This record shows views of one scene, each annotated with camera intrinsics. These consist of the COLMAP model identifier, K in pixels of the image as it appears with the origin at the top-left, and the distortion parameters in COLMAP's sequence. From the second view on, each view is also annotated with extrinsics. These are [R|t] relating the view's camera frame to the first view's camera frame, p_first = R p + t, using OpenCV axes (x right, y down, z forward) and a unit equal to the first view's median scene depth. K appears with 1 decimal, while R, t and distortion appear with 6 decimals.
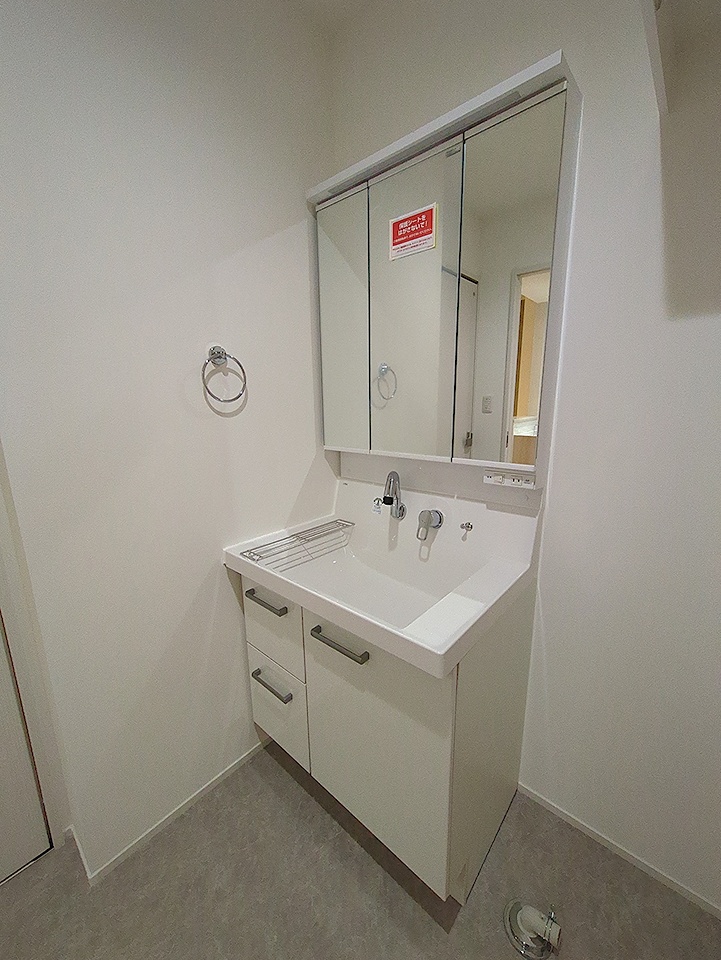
lens RADIAL K [[376.5, 0, 359.9], [0, 376.5, 478.4], [0, 0, 1]] dist [-0.002521, 0.001592]
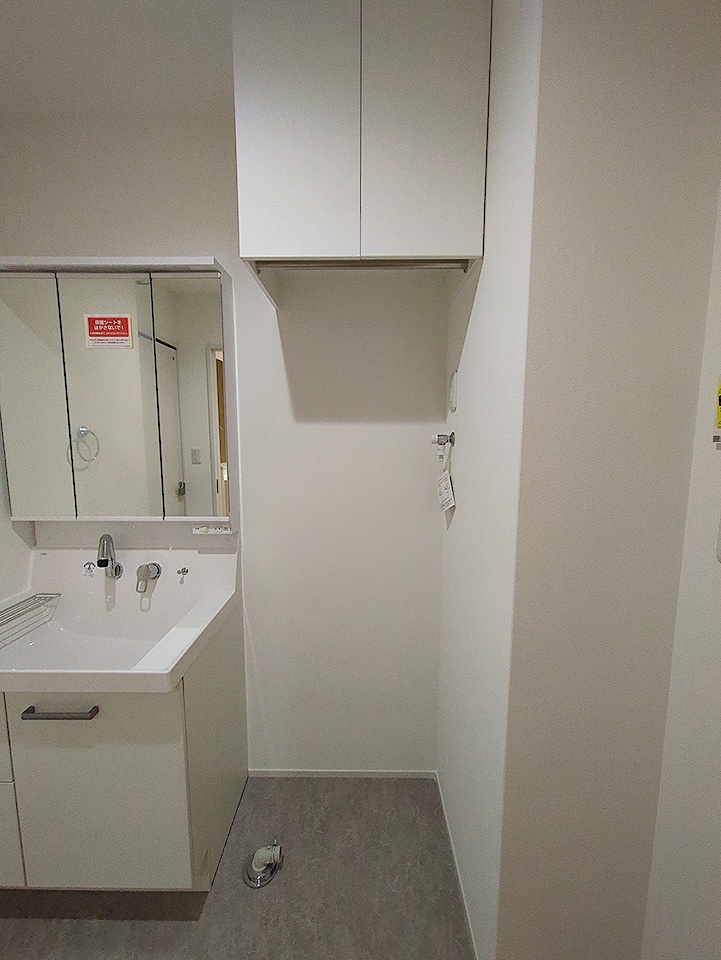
lens RADIAL K [[376.5, 0, 357.0], [0, 376.5, 479.2], [0, 0, 1]] dist [-0.002521, 0.001592]
pose [[0.757043, -0.059026, 0.650694, -0.057411], [0.122431, 0.991086, -0.052537, -0.031321], [-0.641792, 0.119438, 0.757521, -0.289250]]
